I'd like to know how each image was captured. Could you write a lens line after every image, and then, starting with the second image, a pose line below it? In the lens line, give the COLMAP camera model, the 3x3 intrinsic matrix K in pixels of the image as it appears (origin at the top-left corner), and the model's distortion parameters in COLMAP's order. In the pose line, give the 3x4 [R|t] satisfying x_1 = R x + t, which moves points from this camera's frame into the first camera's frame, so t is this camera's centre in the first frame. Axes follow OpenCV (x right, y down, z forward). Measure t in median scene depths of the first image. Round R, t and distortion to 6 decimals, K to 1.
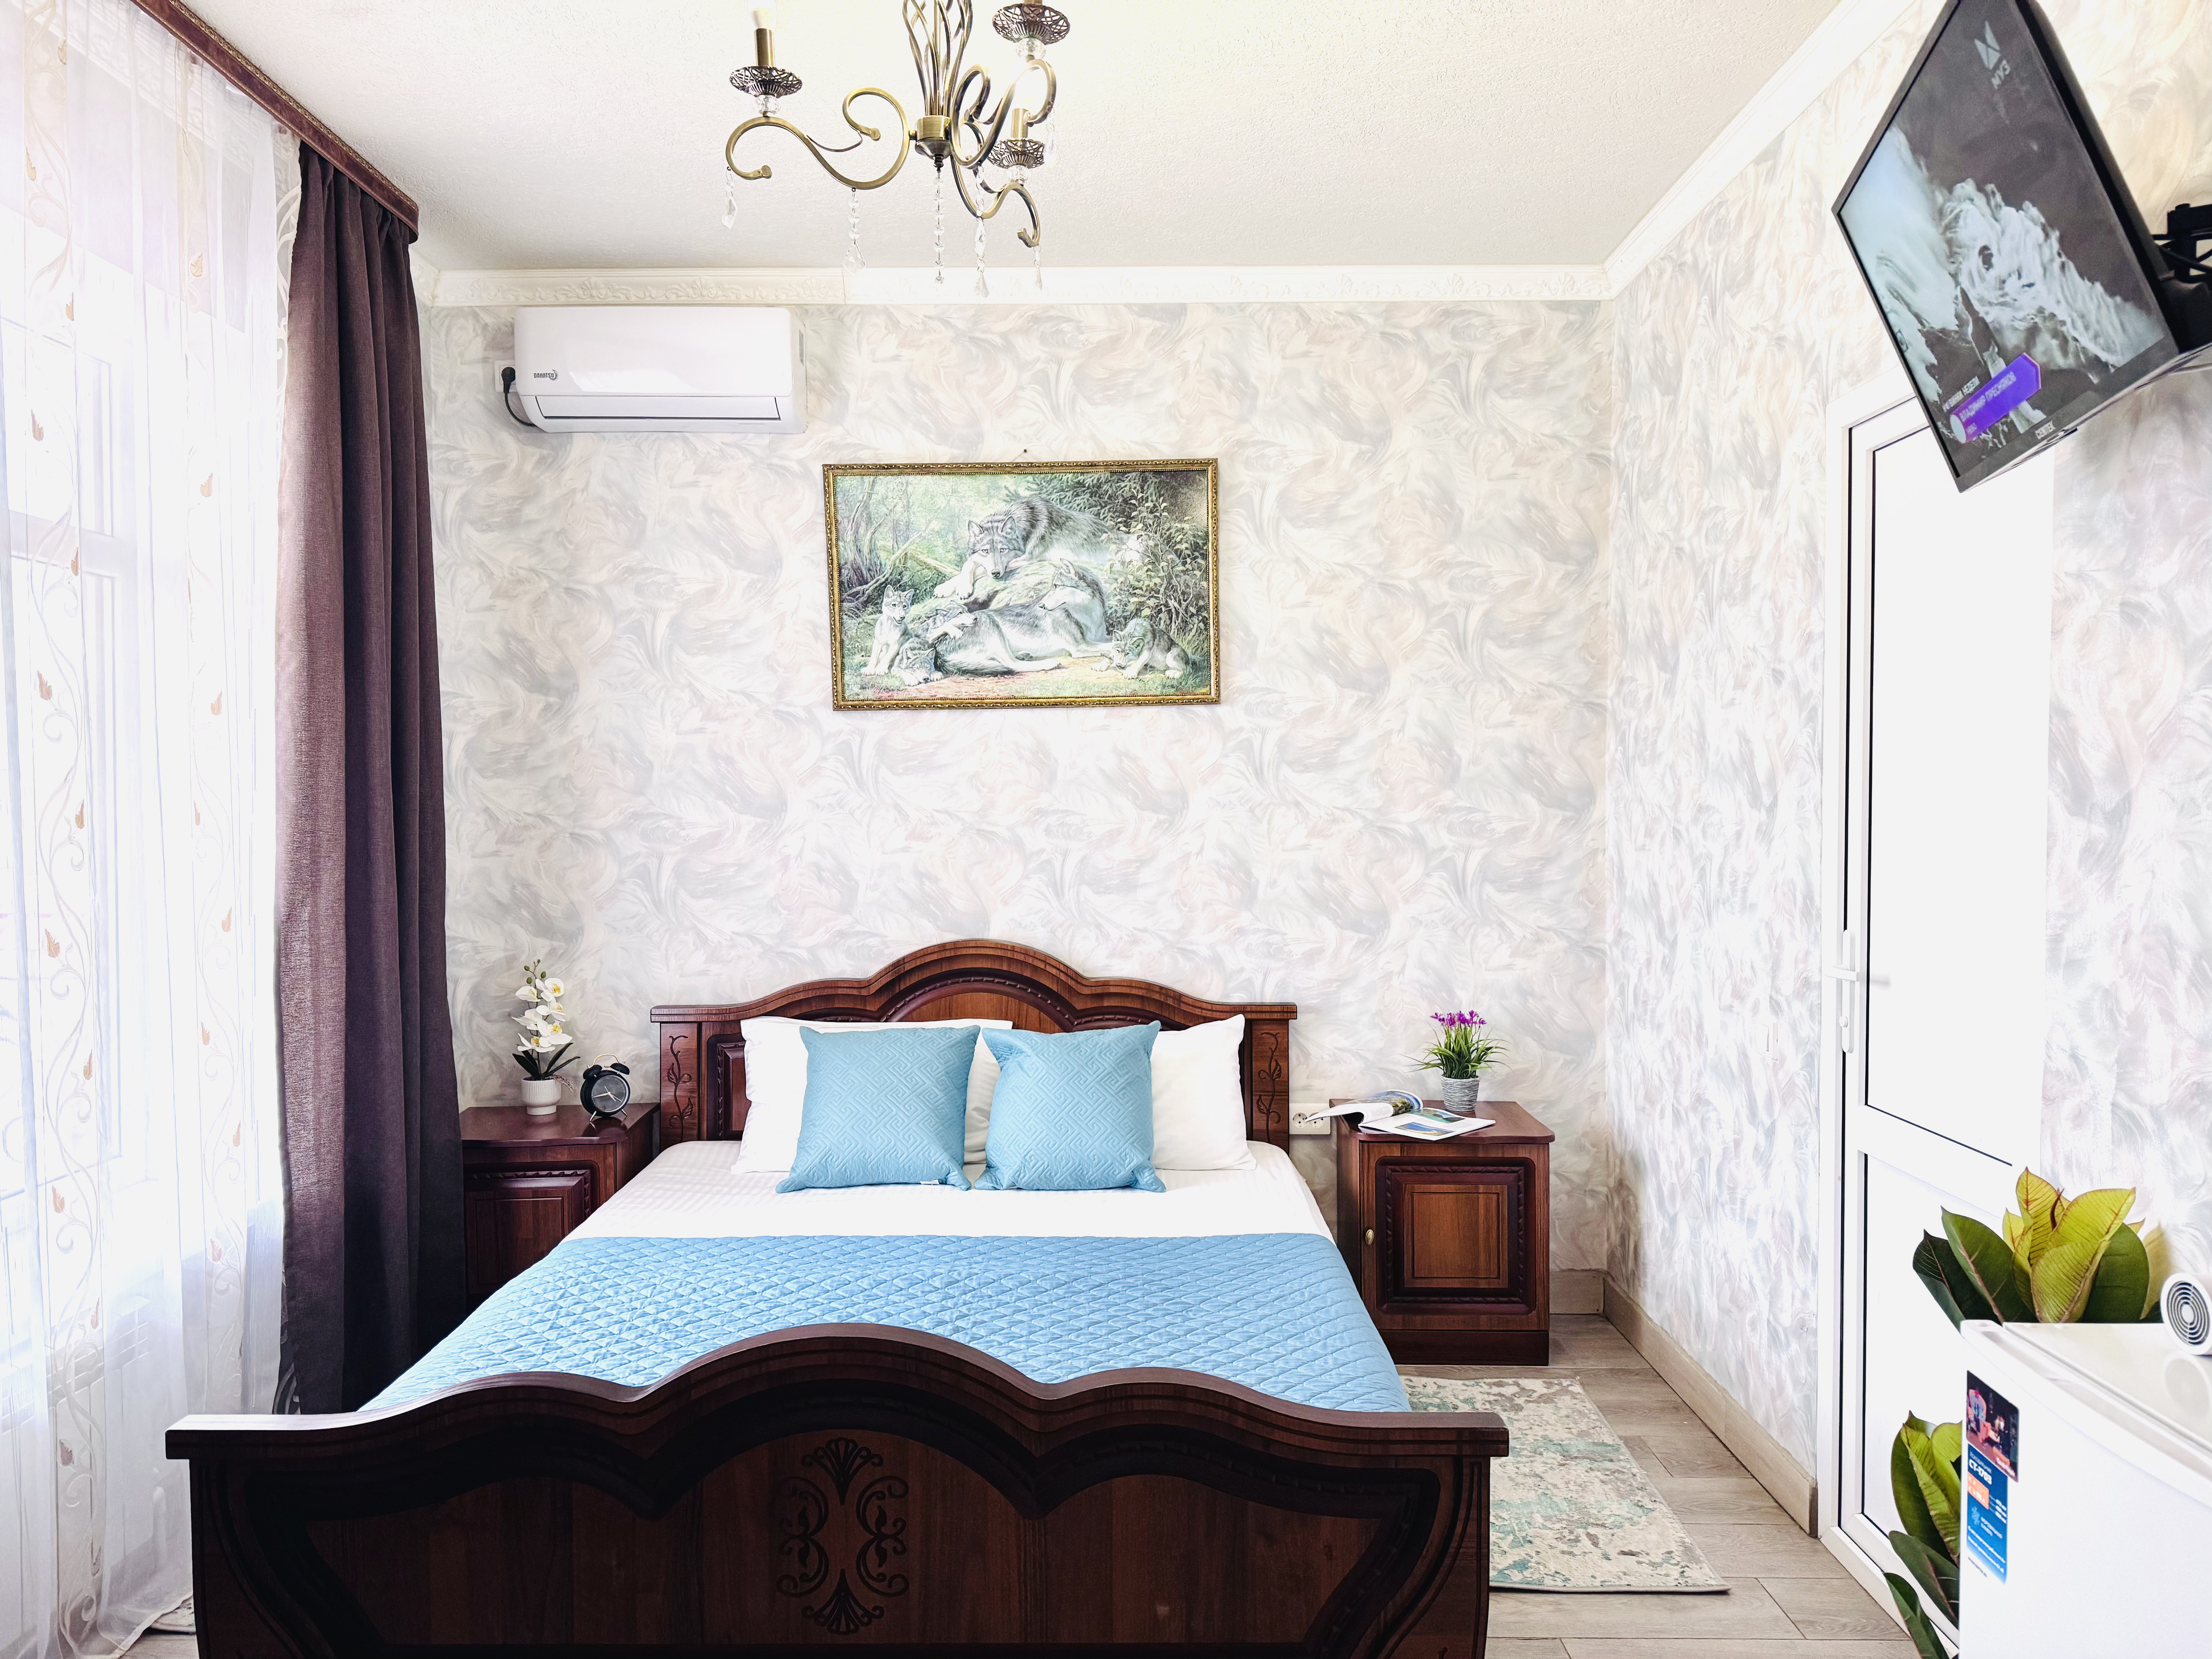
lens RADIAL K [[1539.6, 0, 1110.6], [0, 1539.6, 842.4], [0, 0, 1]] dist [0.180984, -0.357688]
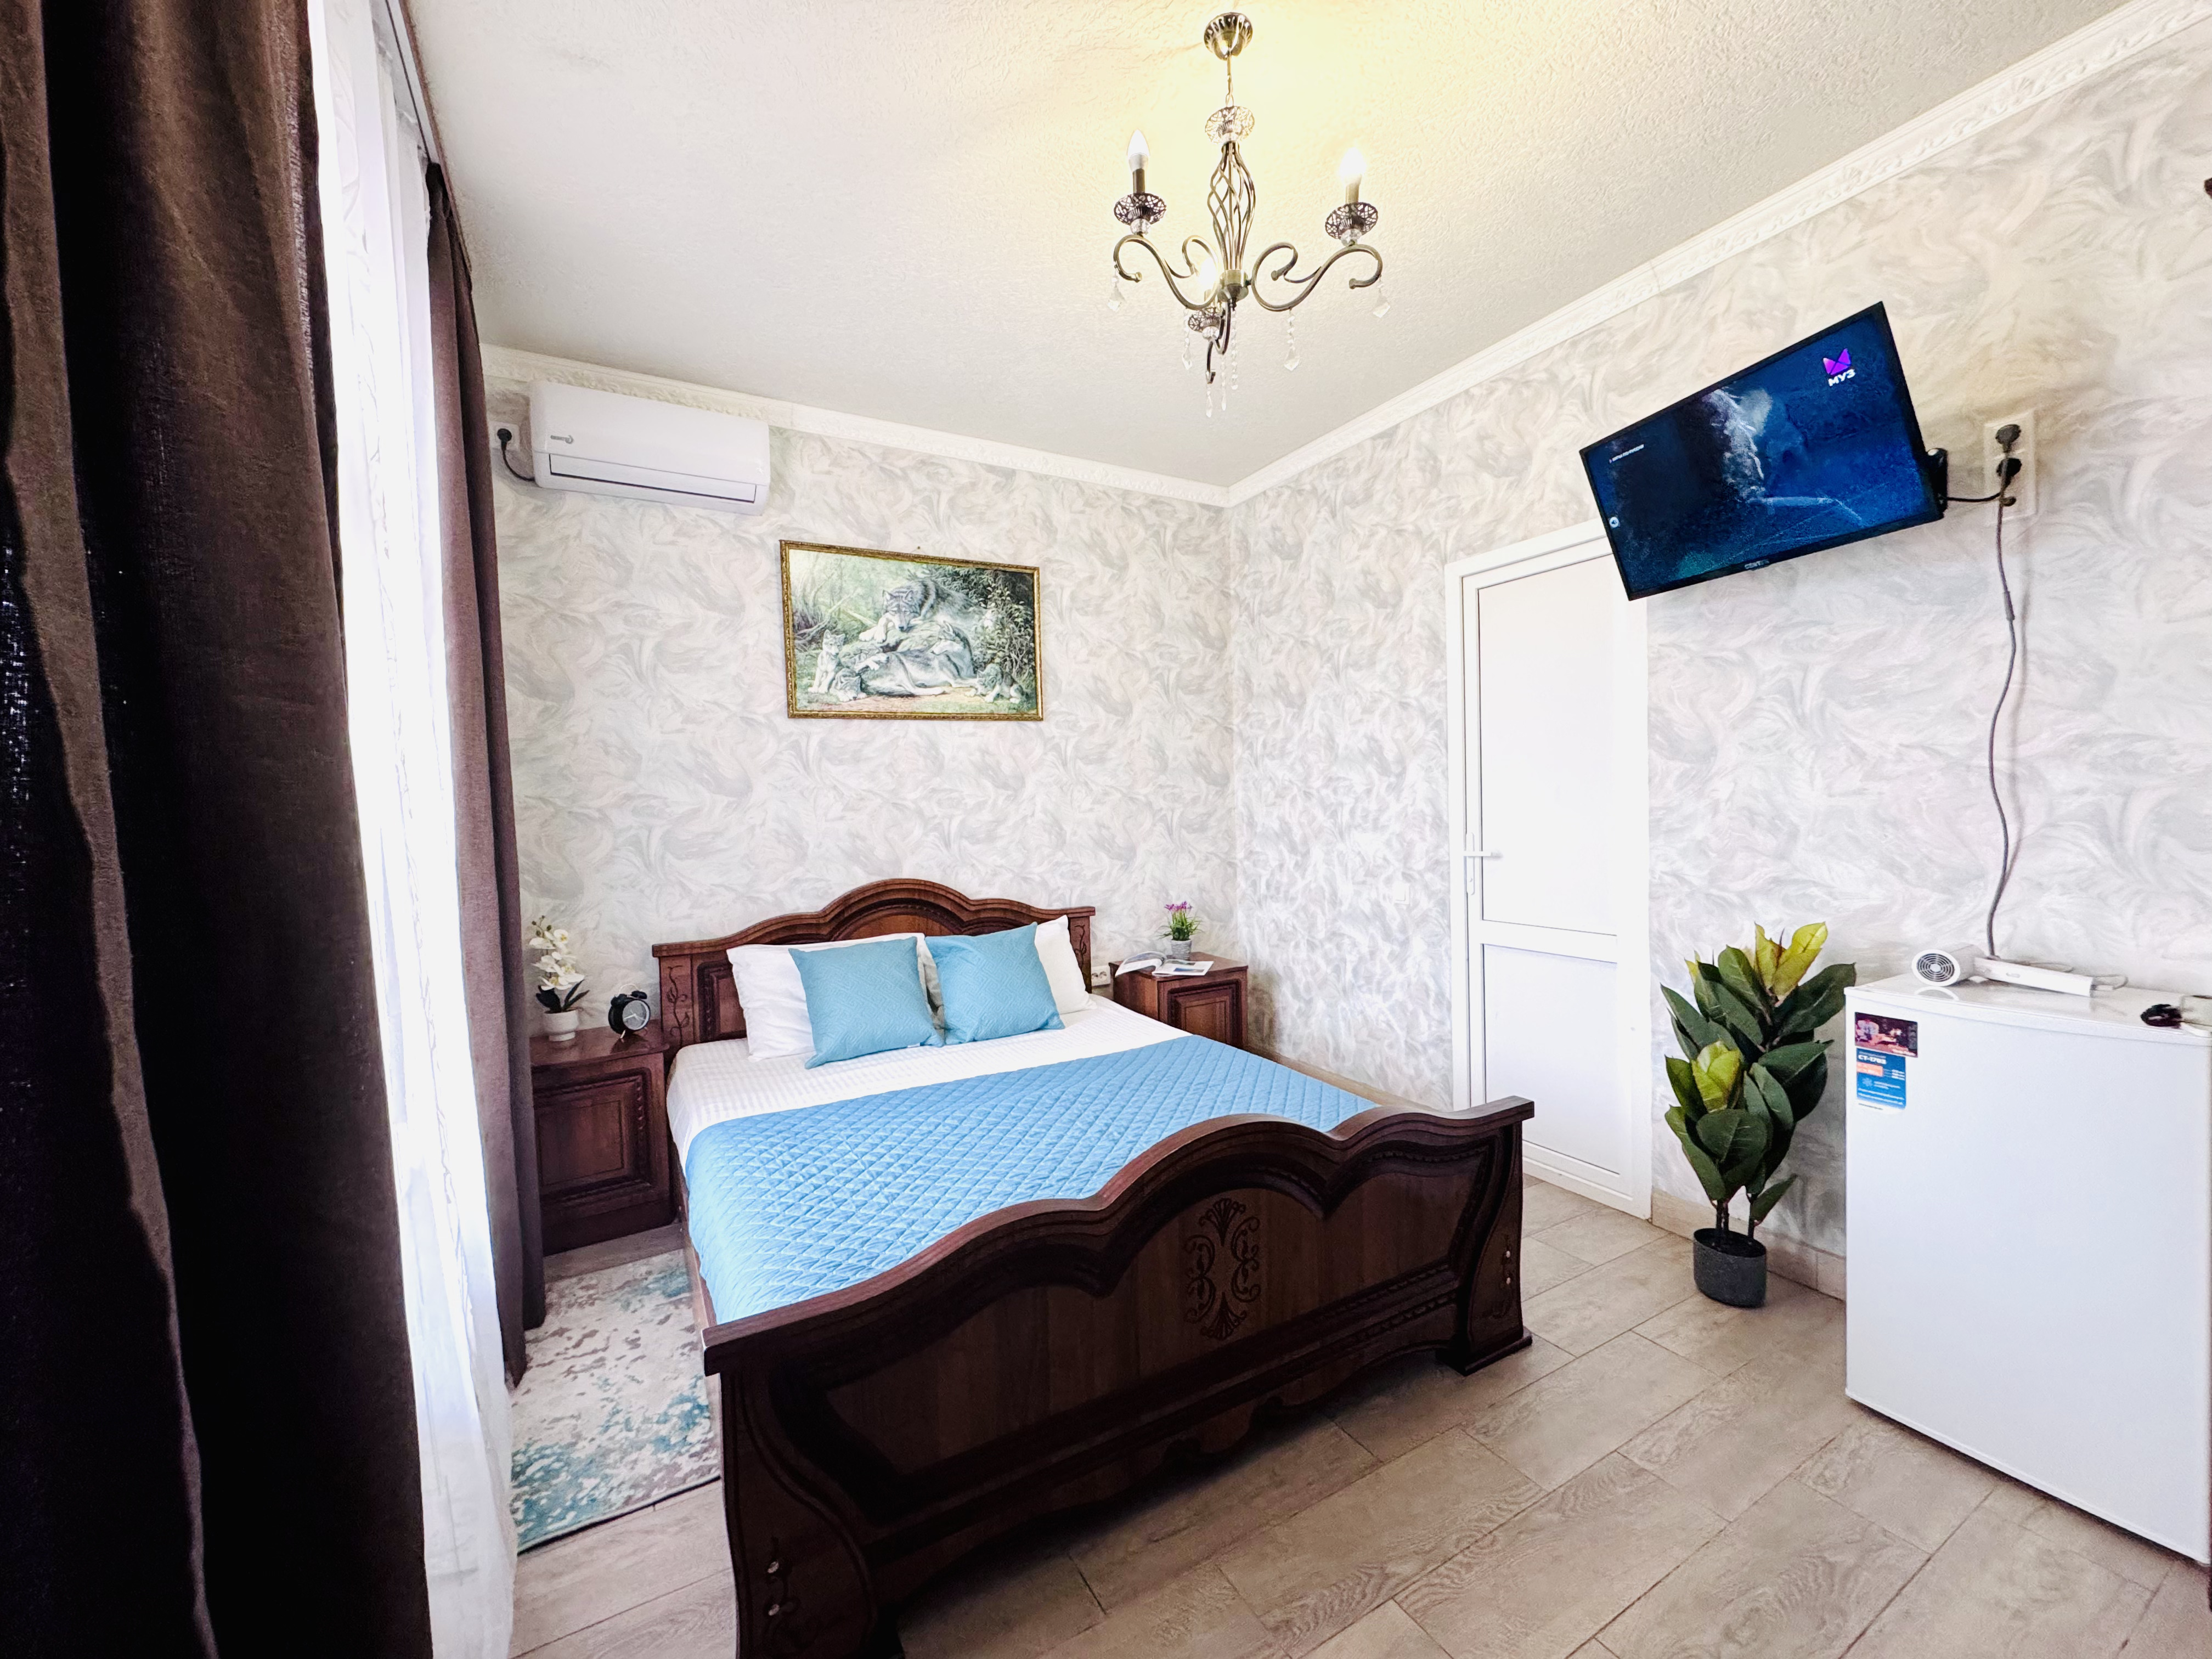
lens RADIAL K [[878.4, 0, 1105.2], [0, 878.4, 828.0], [0, 0, 1]] dist [-0.001938, -0.000672]
pose [[0.867922, -0.031501, 0.495701, -0.323978], [0.037803, 0.999282, -0.002687, 0.025014], [-0.495260, 0.021071, 0.868489, 0.188370]]
